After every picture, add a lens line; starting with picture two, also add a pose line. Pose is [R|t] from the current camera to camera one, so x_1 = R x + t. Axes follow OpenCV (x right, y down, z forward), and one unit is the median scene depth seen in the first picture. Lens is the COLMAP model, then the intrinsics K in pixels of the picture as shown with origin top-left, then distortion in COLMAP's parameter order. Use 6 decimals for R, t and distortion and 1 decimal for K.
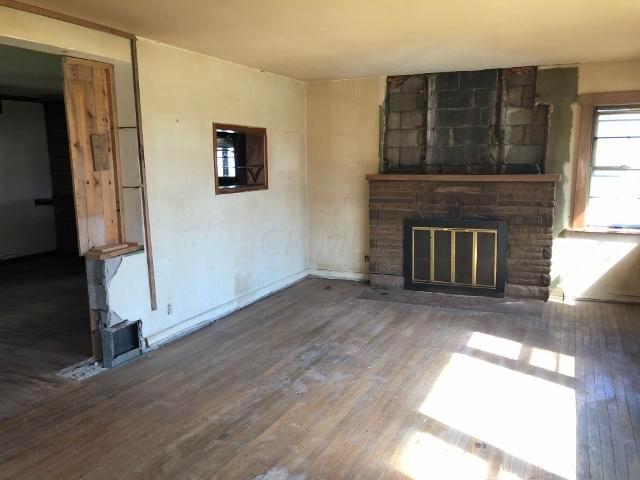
lens RADIAL K [[526.6, 0, 322.1], [0, 526.6, 238.6], [0, 0, 1]] dist [0.049581, -0.058423]
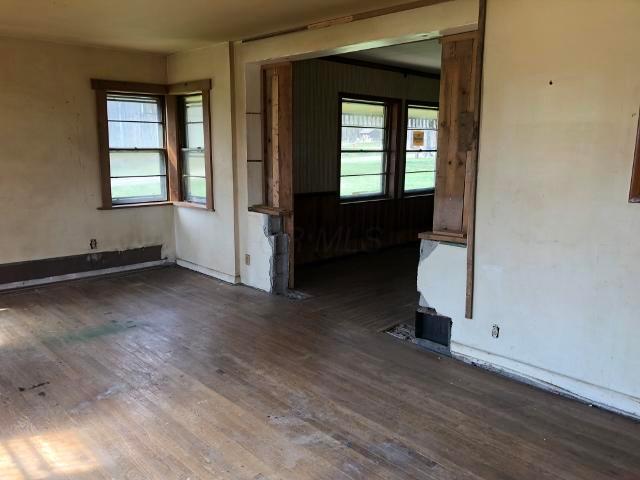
lens RADIAL K [[526.6, 0, 322.1], [0, 526.6, 238.6], [0, 0, 1]] dist [0.049581, -0.058423]
pose [[-0.348540, 0.174955, -0.920821, 0.576101], [-0.147506, 0.959944, 0.238221, -0.170274], [0.925614, 0.218856, -0.308772, 1.126994]]
